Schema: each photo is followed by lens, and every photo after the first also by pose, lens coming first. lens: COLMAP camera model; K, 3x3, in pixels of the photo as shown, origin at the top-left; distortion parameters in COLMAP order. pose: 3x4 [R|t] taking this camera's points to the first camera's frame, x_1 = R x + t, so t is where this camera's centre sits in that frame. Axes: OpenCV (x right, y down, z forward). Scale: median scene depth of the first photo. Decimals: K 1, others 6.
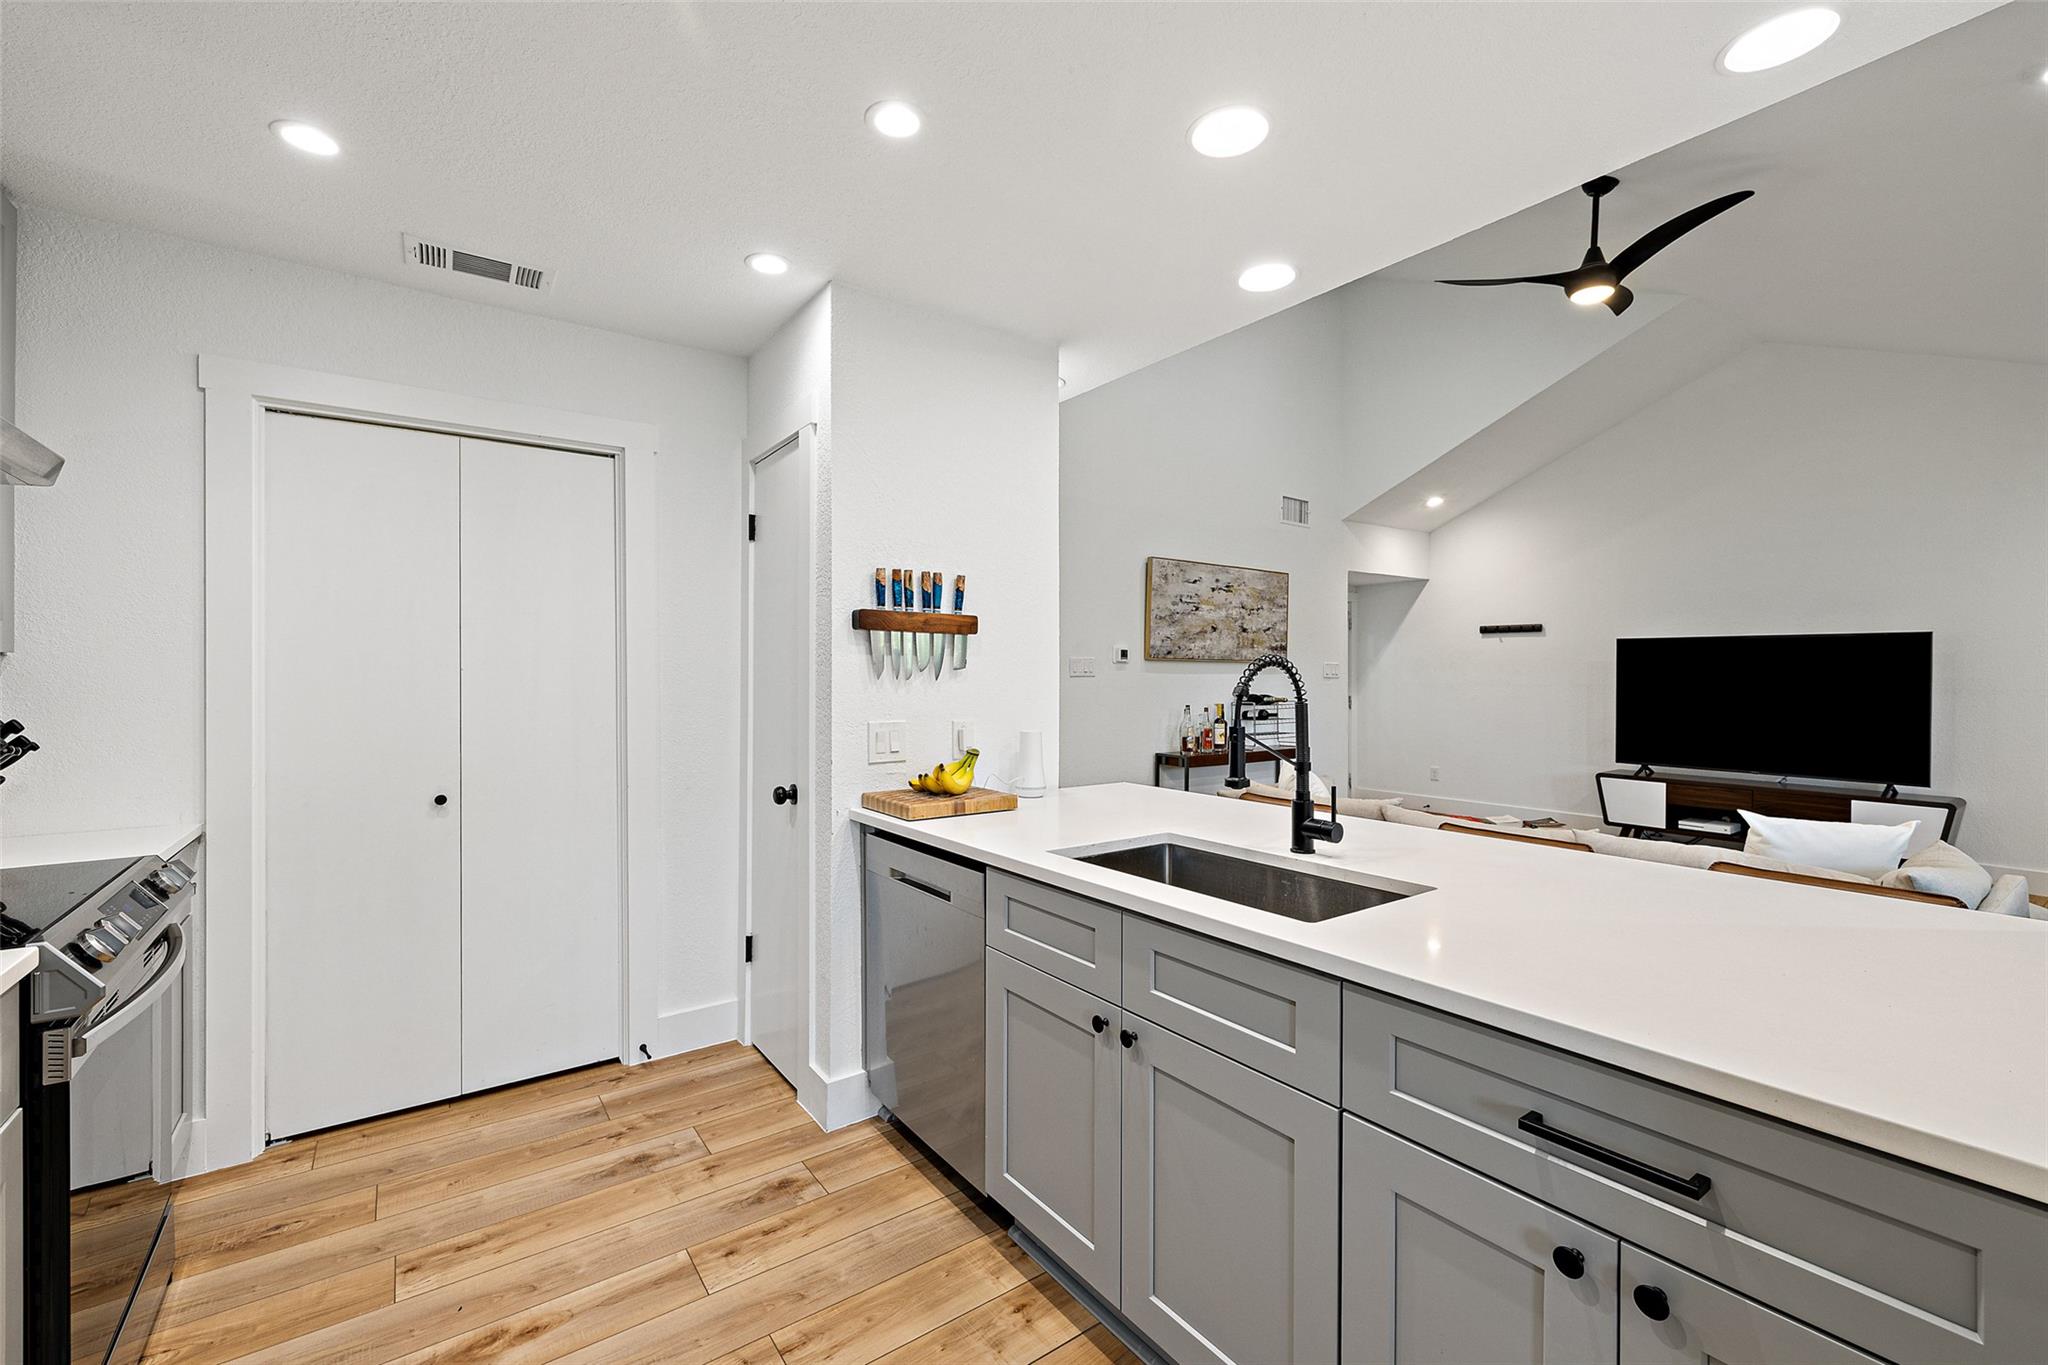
lens RADIAL K [[858.3, 0, 1021.1], [0, 858.3, 677.8], [0, 0, 1]] dist [0.000119, 0.000485]
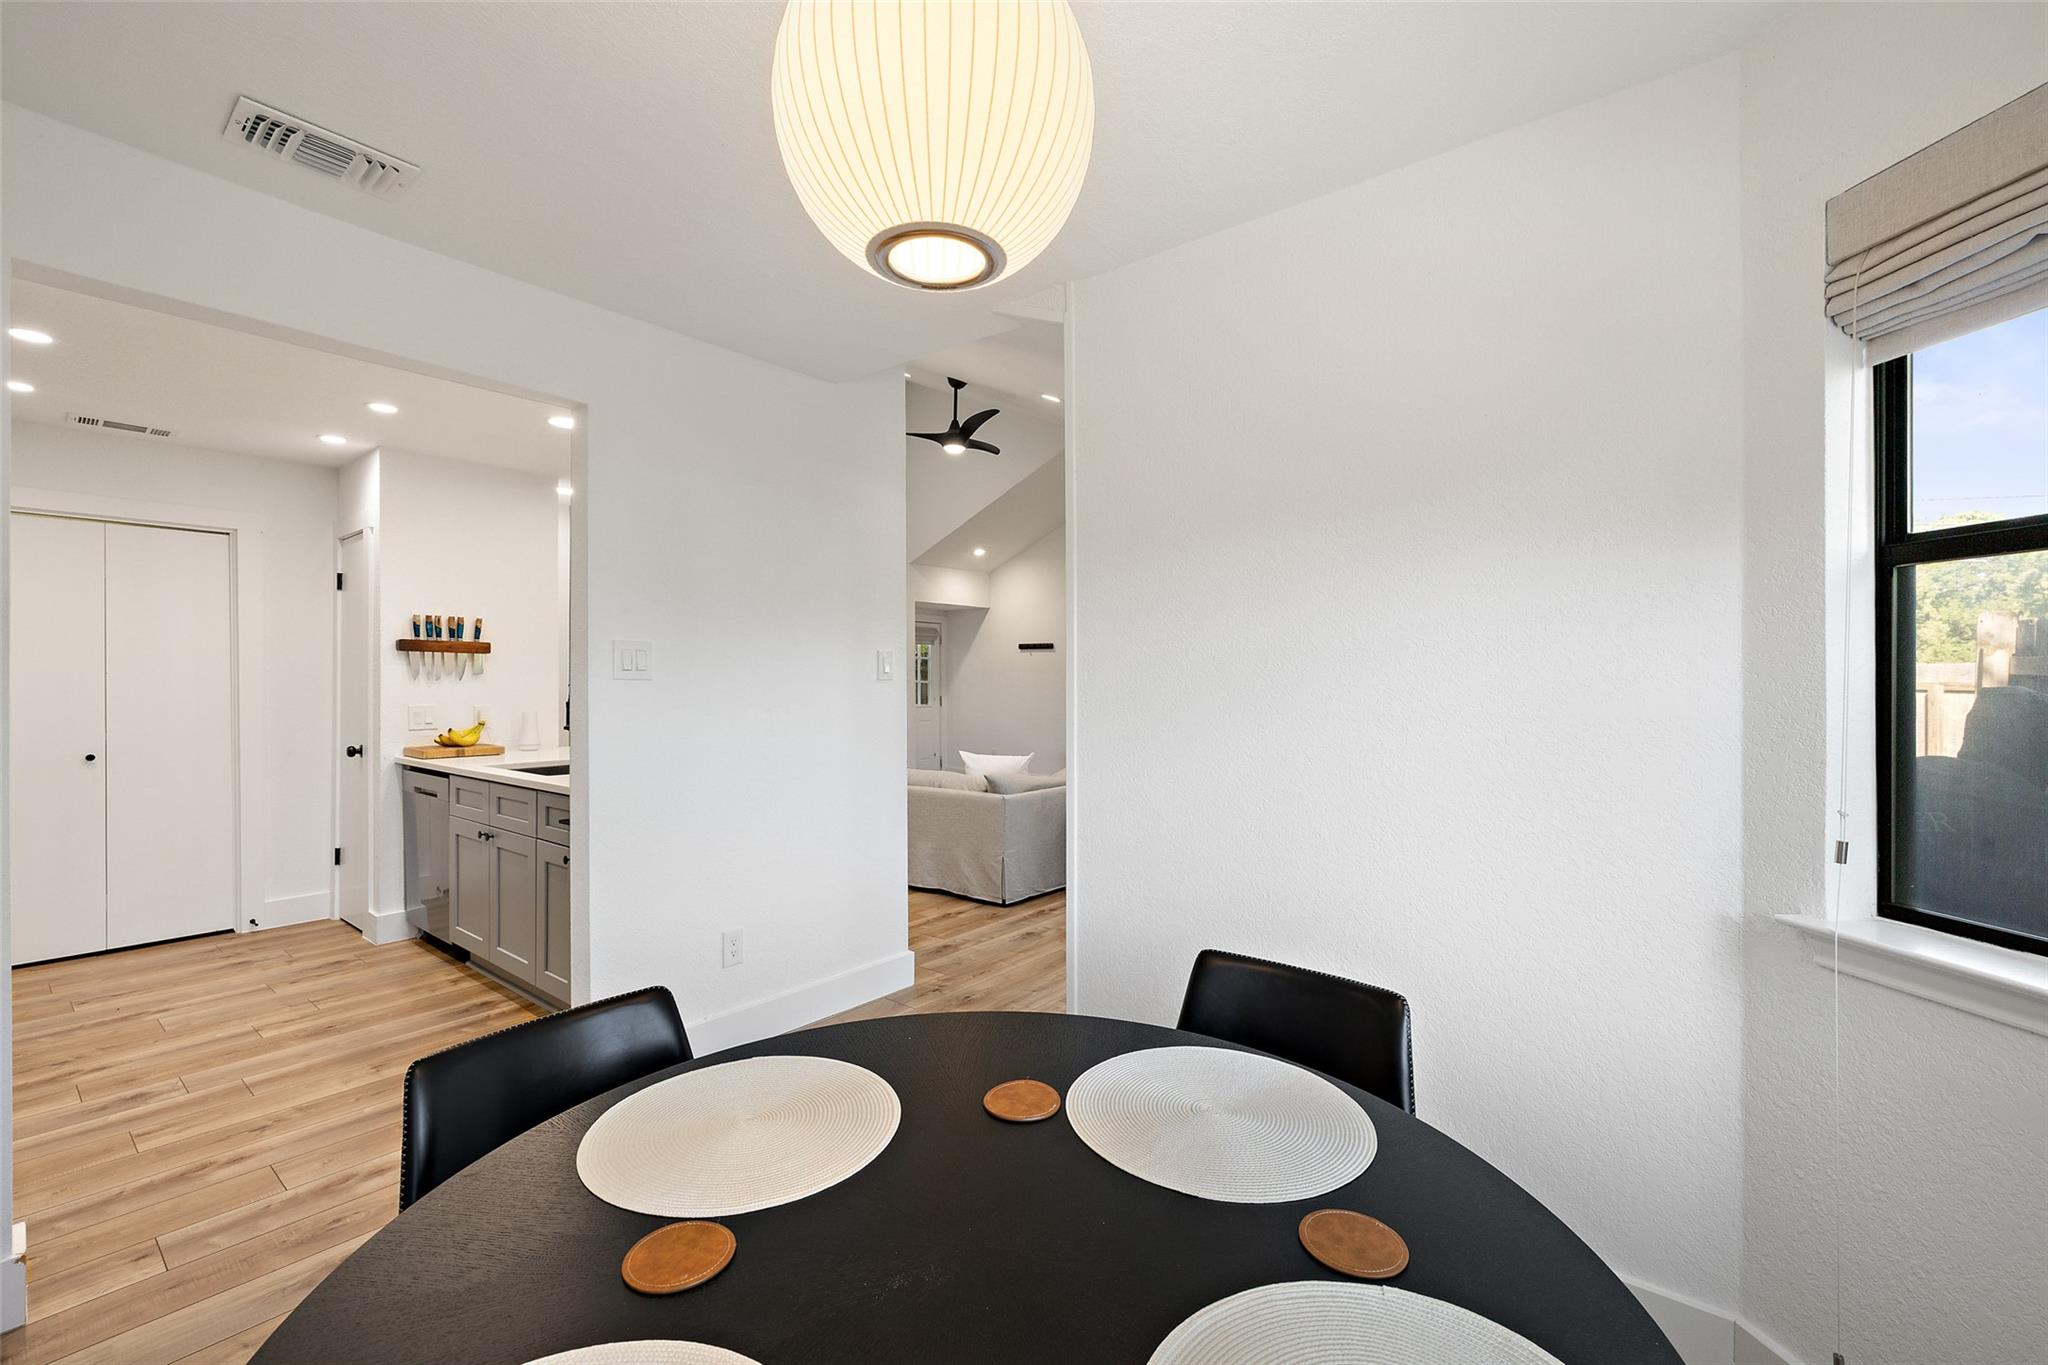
lens RADIAL K [[858.3, 0, 1023.5], [0, 858.3, 683.5], [0, 0, 1]] dist [0.000119, 0.000485]
pose [[0.963001, -0.001839, 0.269493, 0.476921], [0.002104, 0.999998, -0.000698, 0.010605], [-0.269491, 0.001239, 0.963002, -0.854351]]
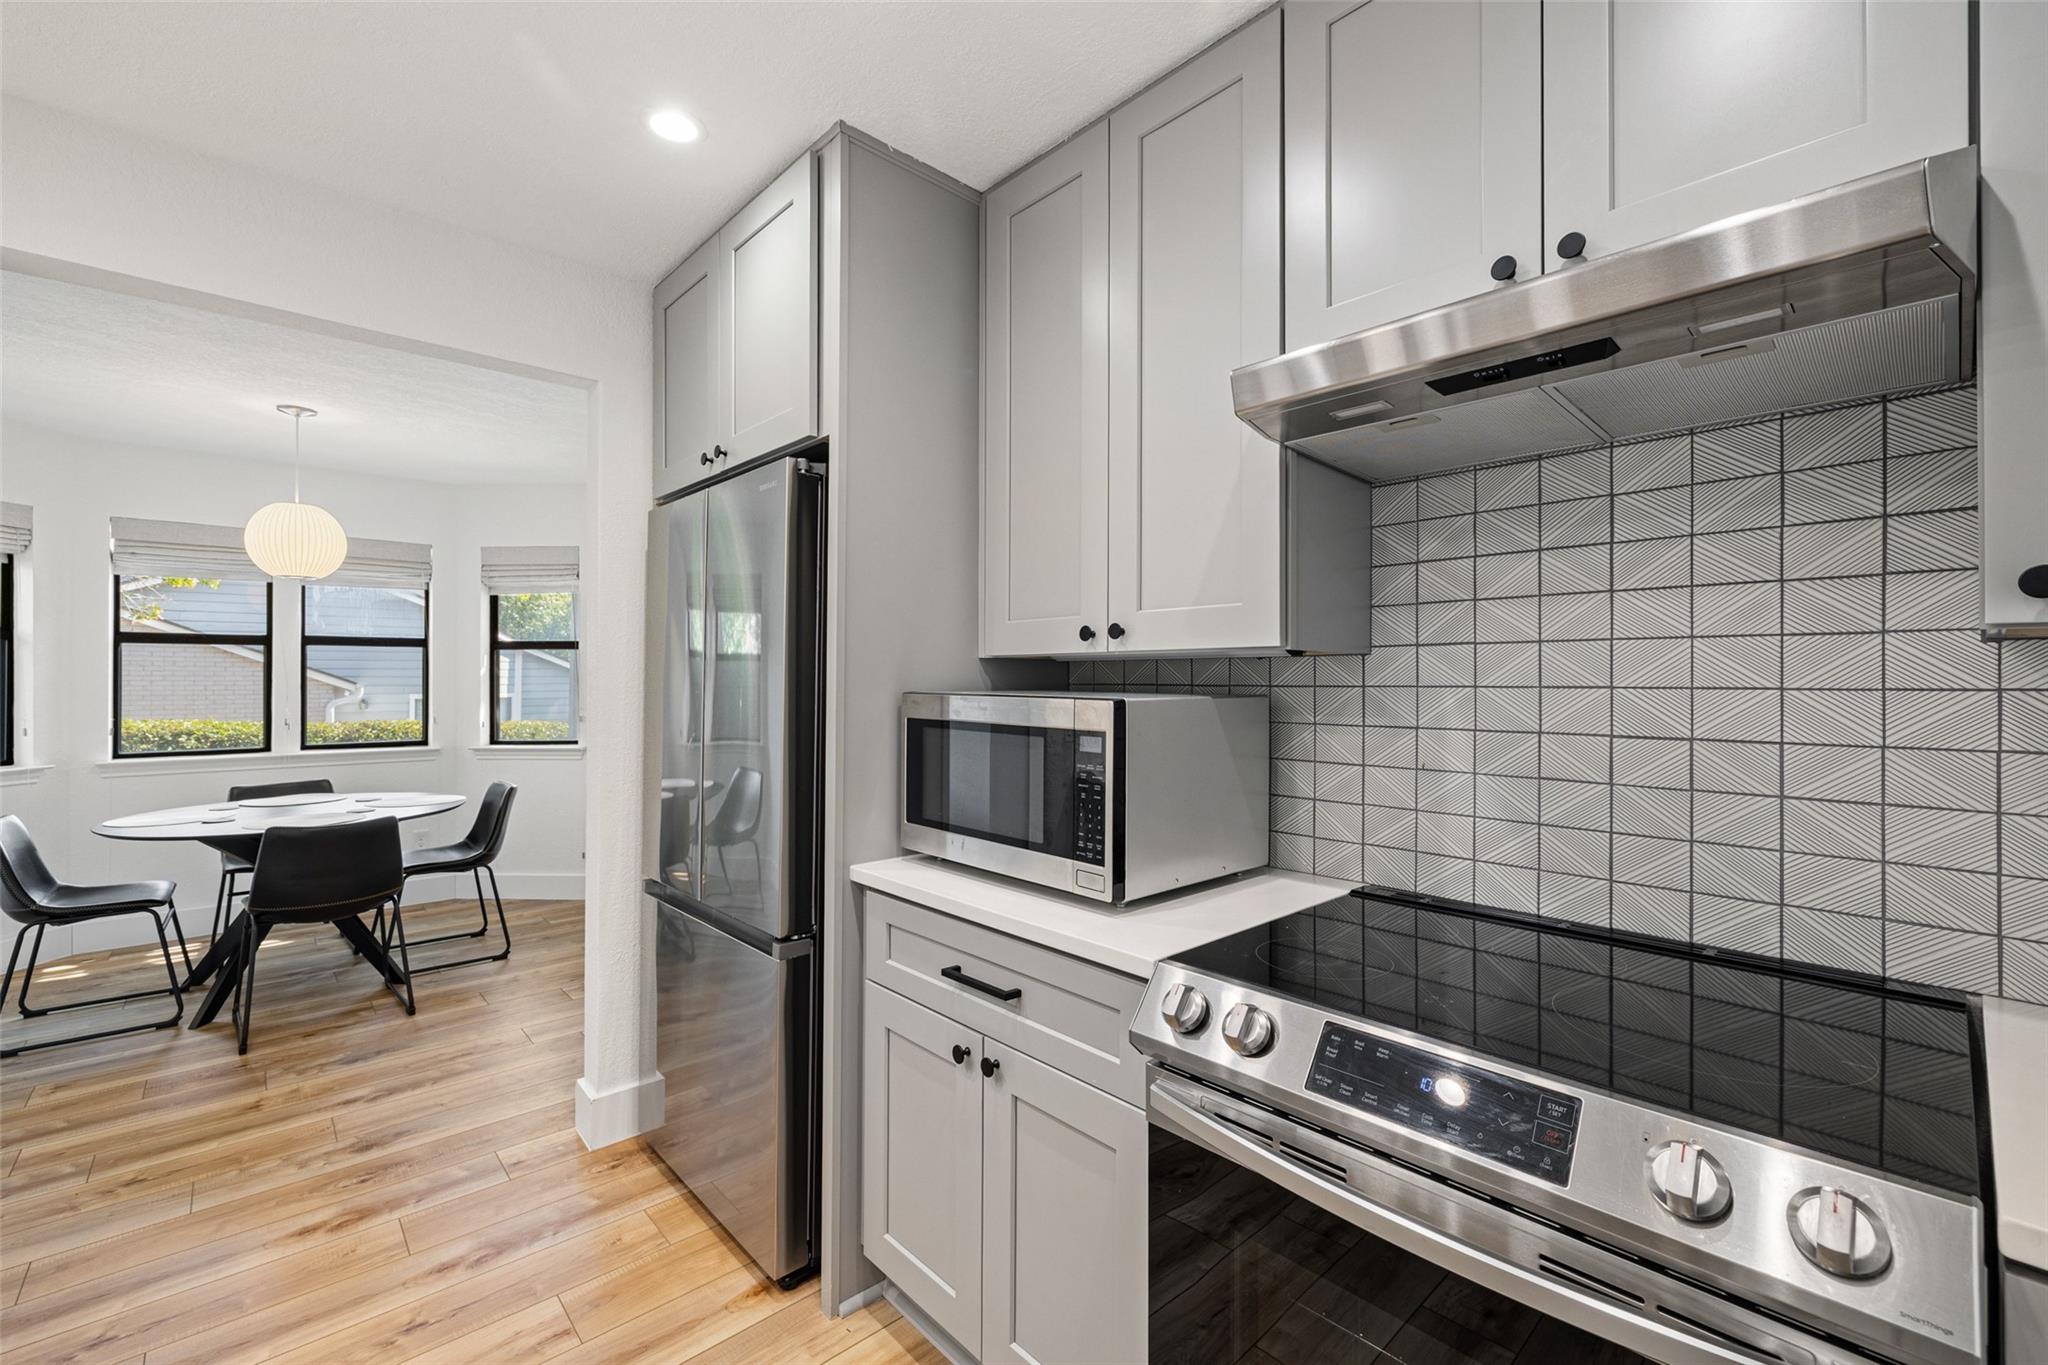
lens RADIAL K [[858.3, 0, 1028.4], [0, 858.3, 676.5], [0, 0, 1]] dist [0.000119, 0.000485]
pose [[-0.992911, -0.001335, -0.118855, -0.393568], [-0.001719, 0.999994, 0.003132, -0.002744], [0.118850, 0.003314, -0.992907, 0.846676]]
